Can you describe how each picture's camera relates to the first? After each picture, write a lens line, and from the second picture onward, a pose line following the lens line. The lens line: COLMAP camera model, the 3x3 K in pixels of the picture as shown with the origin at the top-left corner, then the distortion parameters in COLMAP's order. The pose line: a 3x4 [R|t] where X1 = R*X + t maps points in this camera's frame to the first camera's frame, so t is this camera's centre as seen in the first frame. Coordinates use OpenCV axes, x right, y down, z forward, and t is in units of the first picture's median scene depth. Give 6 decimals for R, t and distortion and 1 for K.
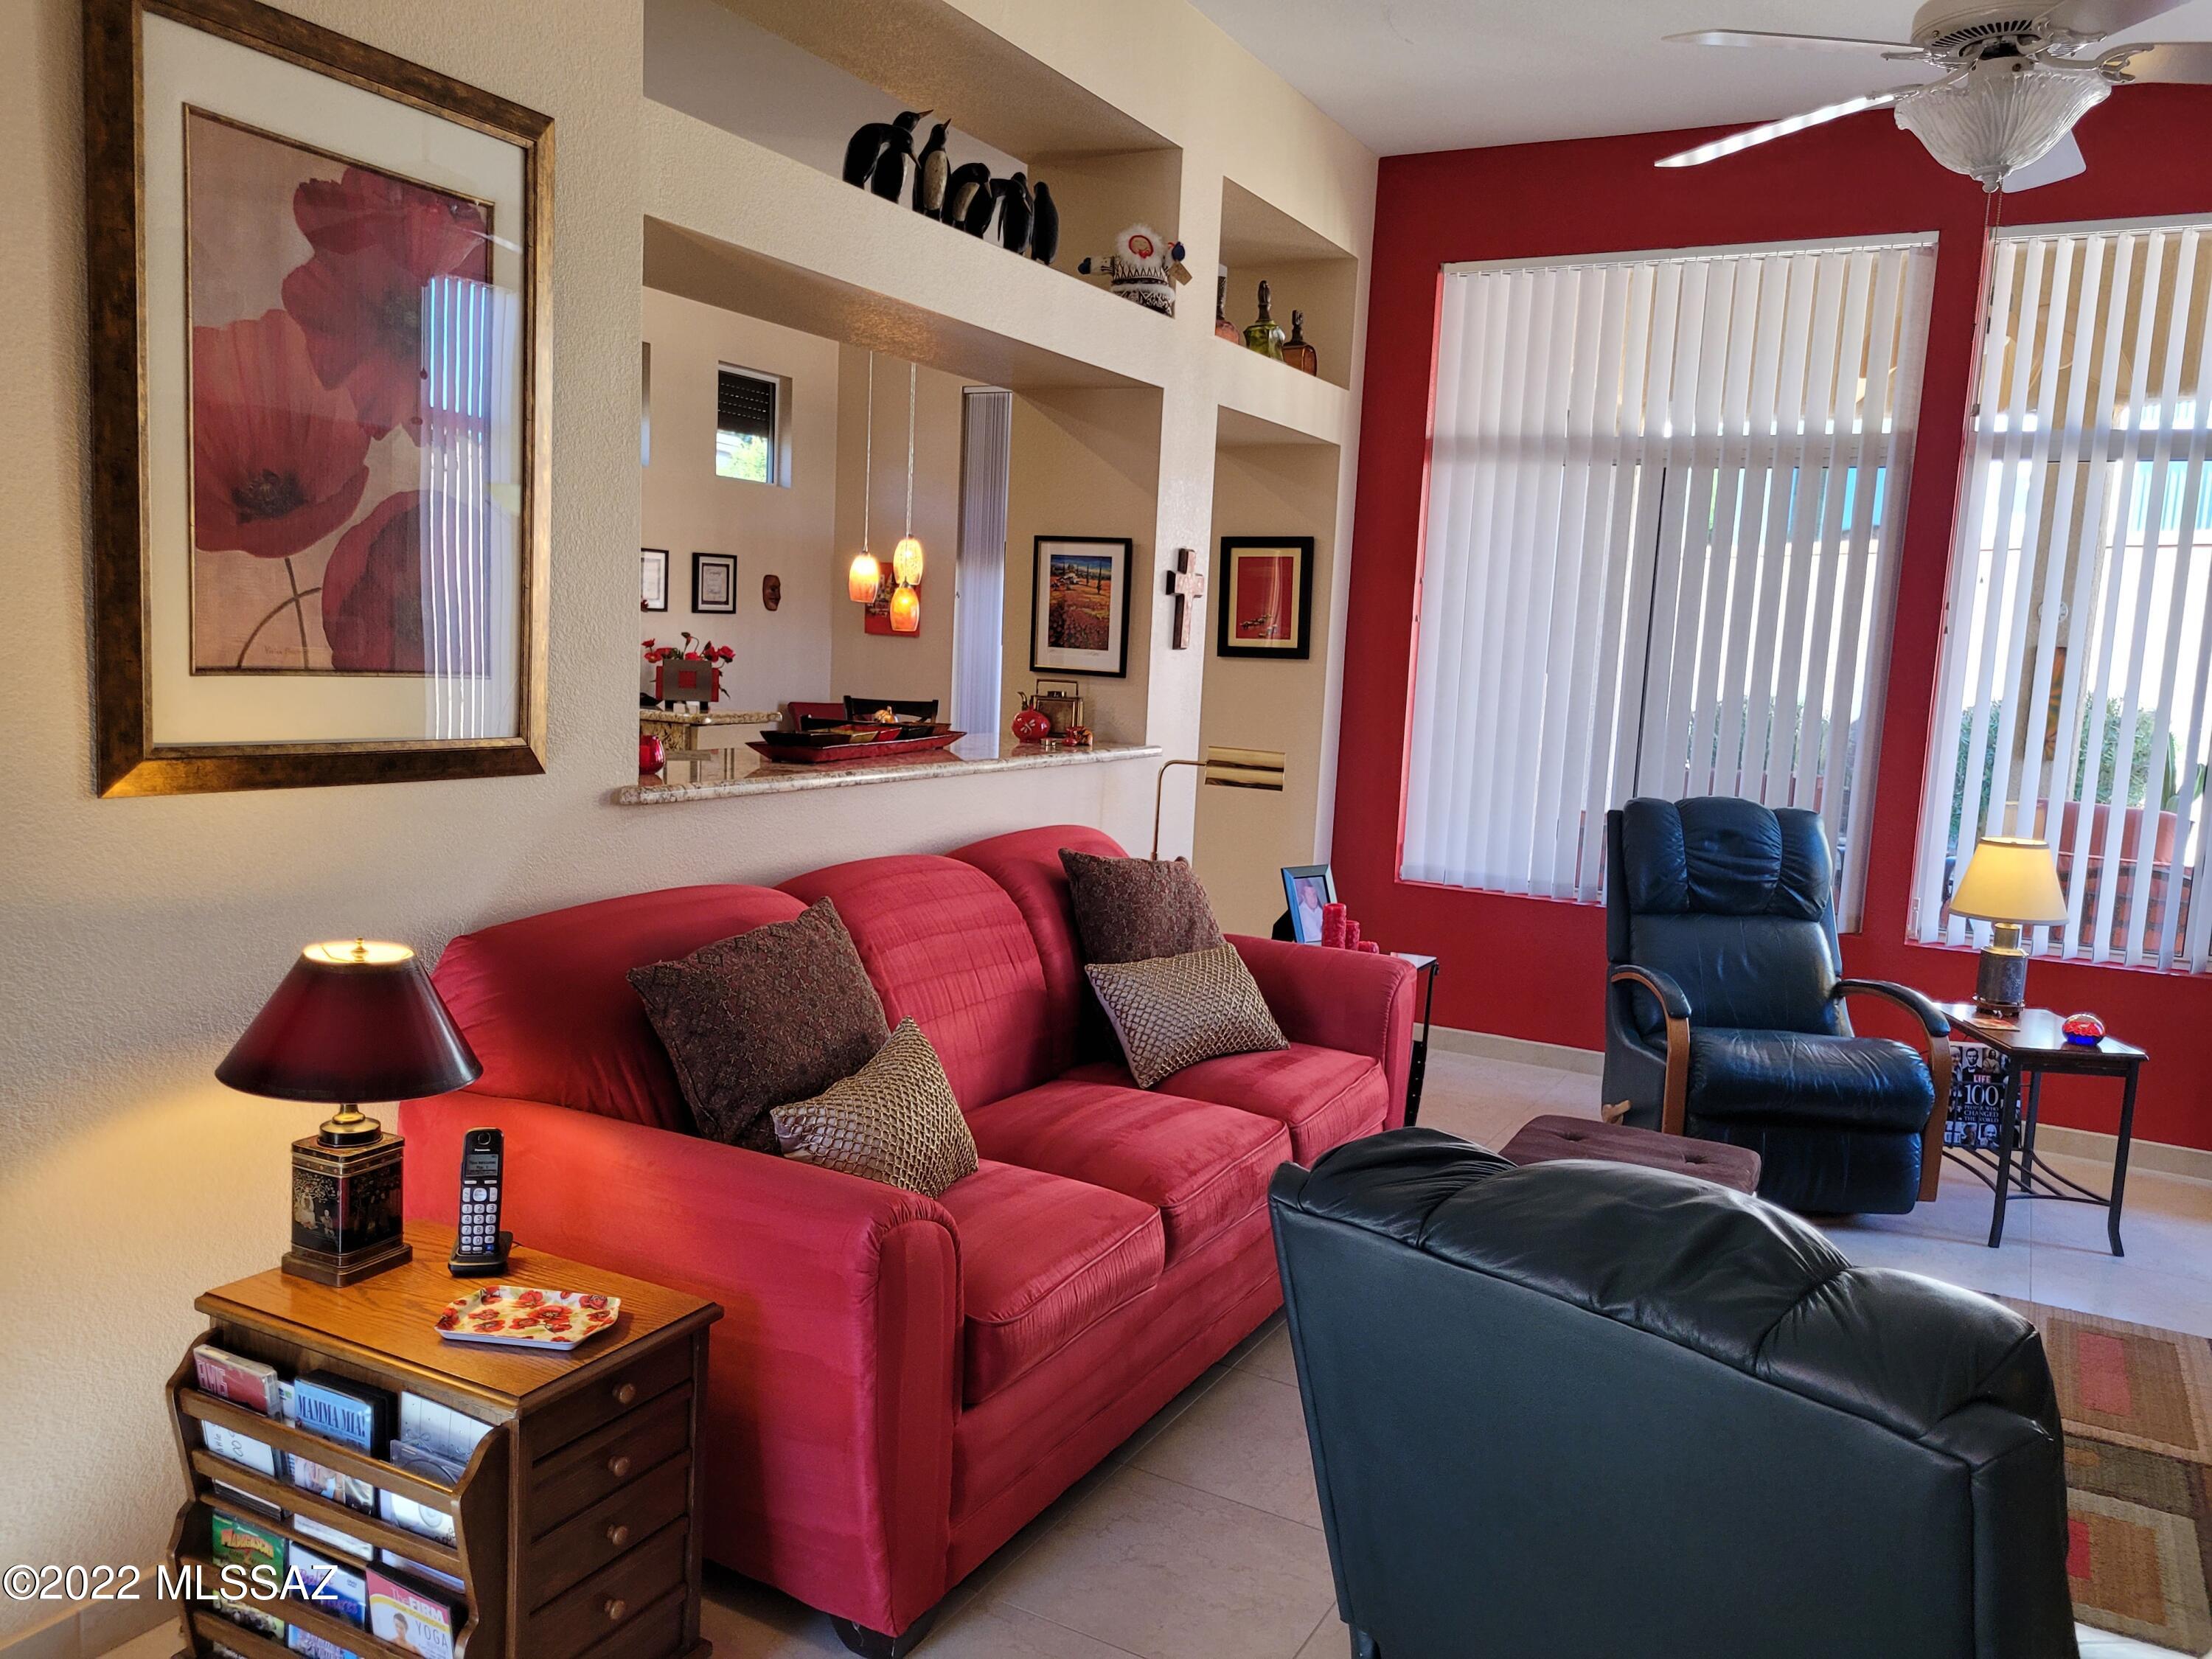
lens RADIAL K [[1667.3, 0, 1102.5], [0, 1667.3, 834.5], [0, 0, 1]] dist [0.048956, -0.028783]
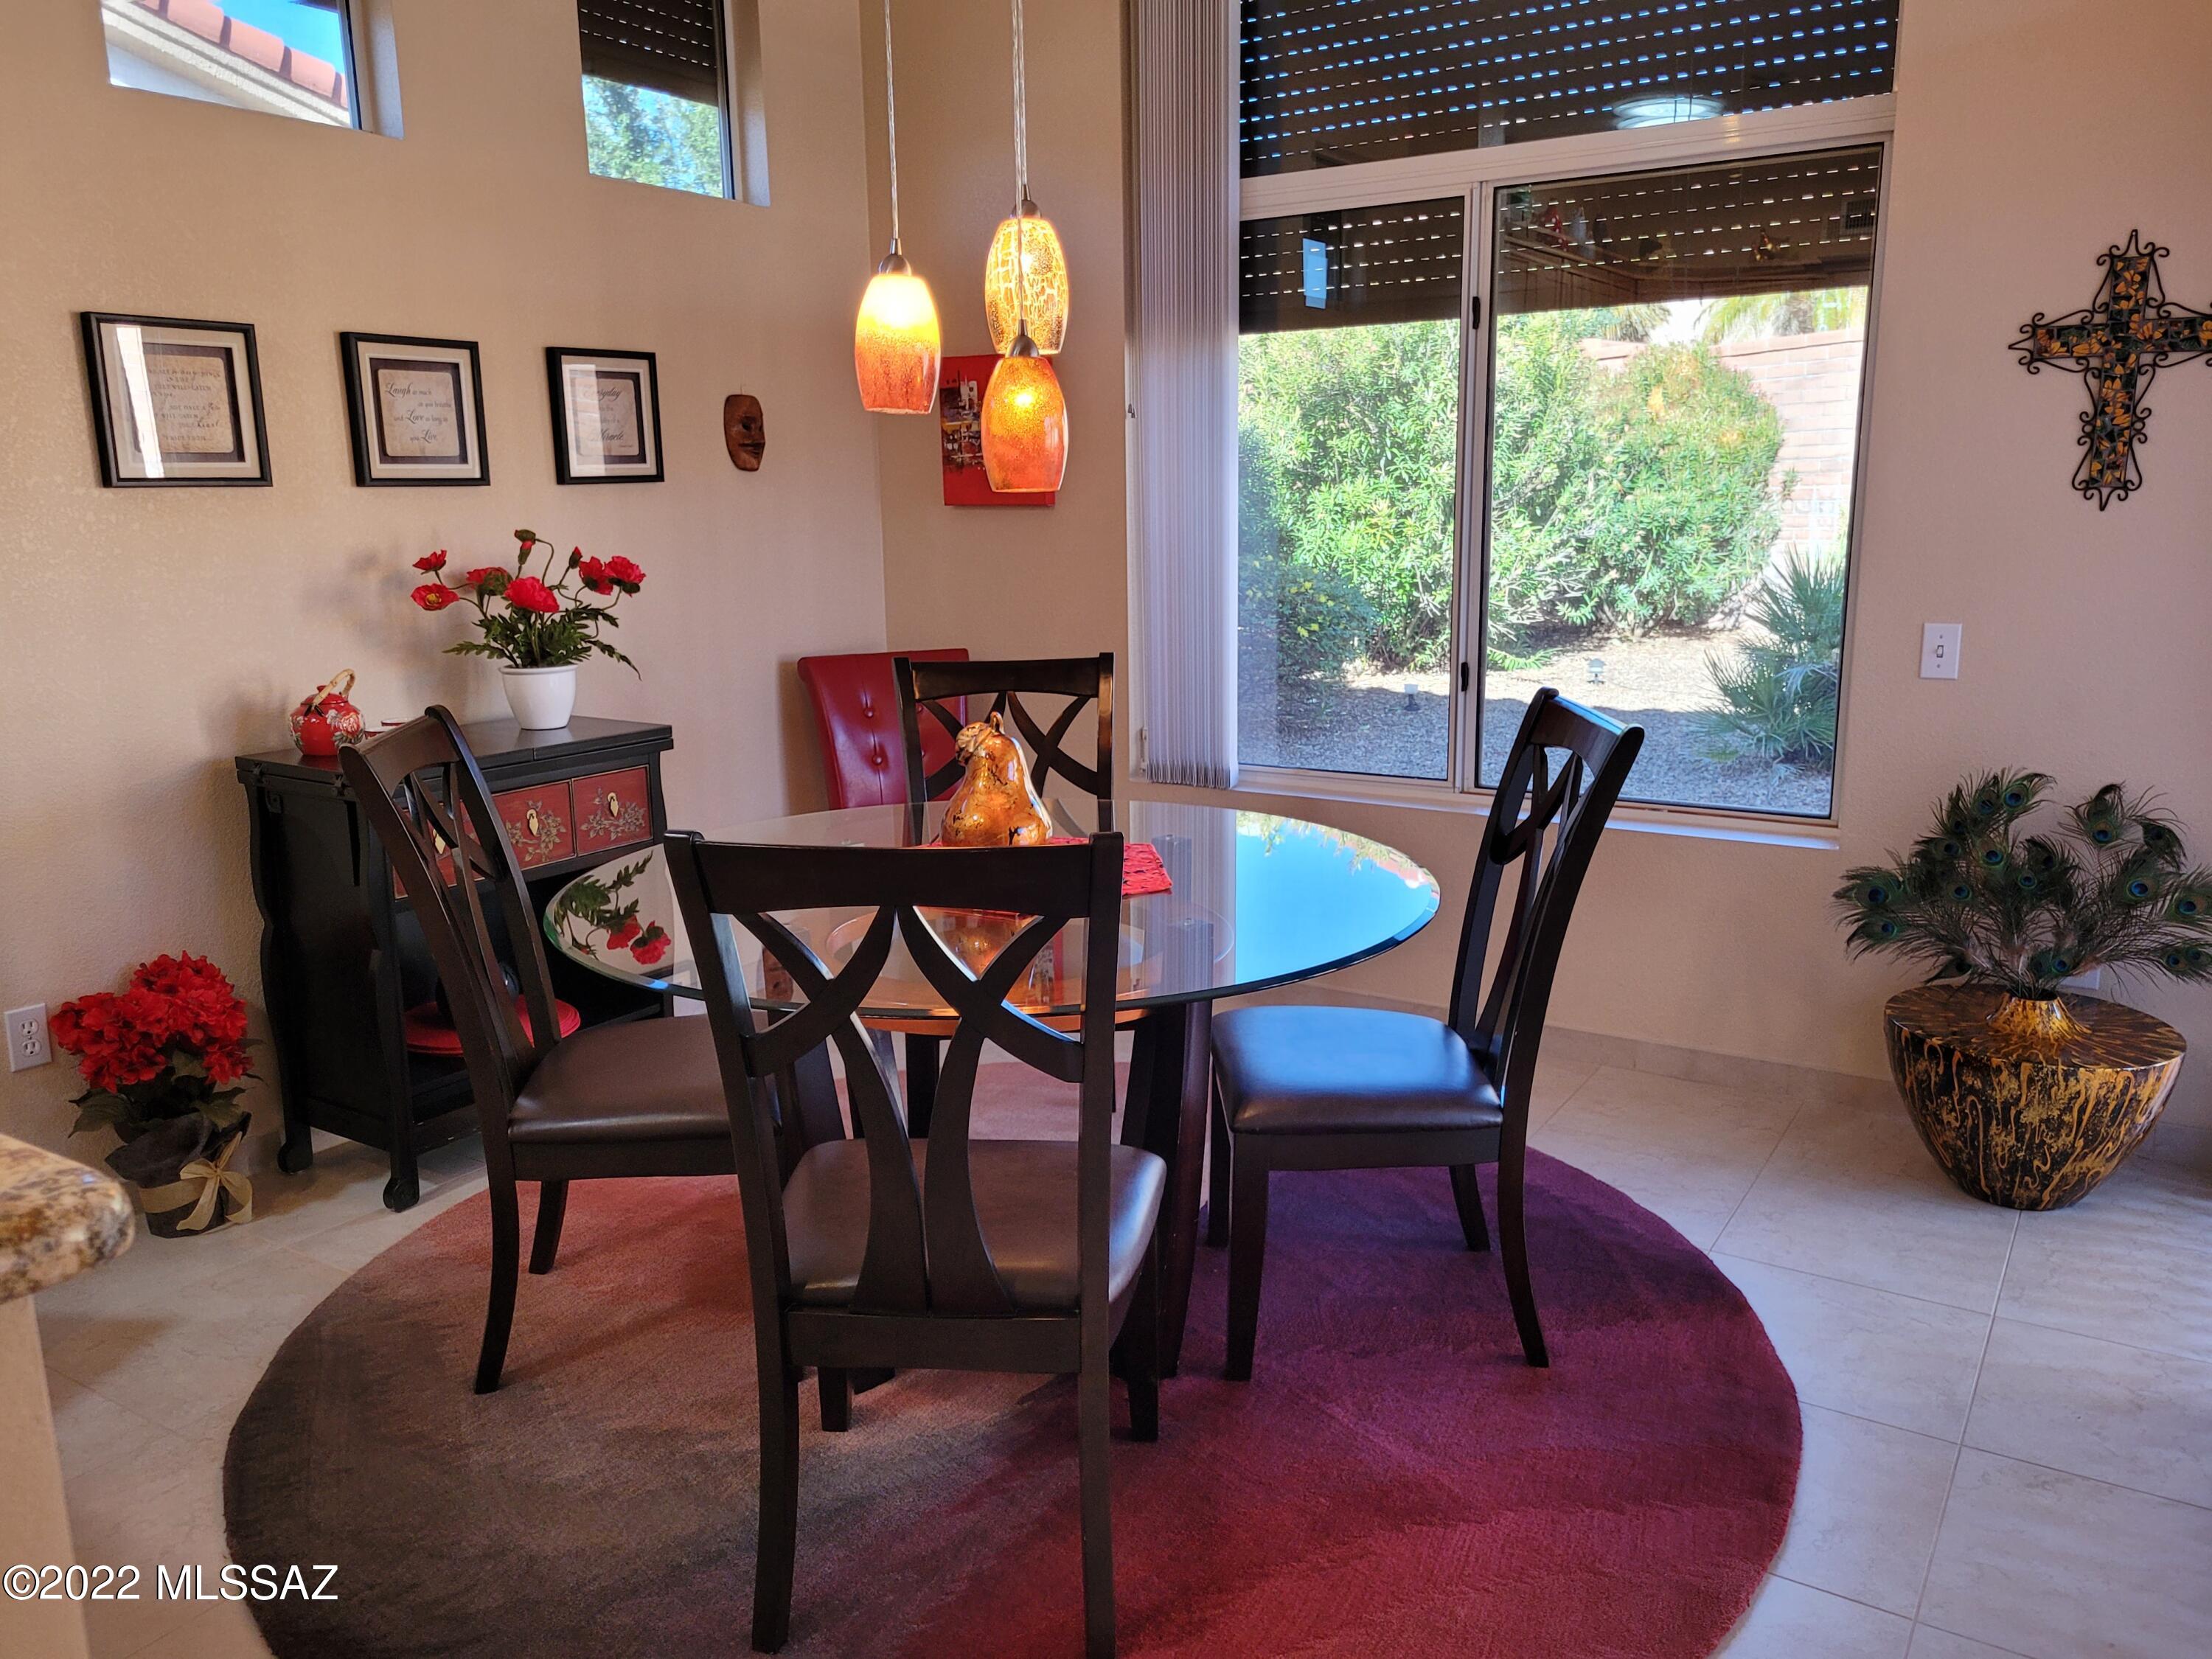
lens RADIAL K [[1669.8, 0, 1114.3], [0, 1669.8, 842.5], [0, 0, 1]] dist [0.026554, -0.000060]
pose [[0.996136, -0.047754, -0.073710, -0.067785], [0.053870, 0.995064, 0.083345, -0.067090], [0.069366, -0.086994, 0.993791, 0.561818]]
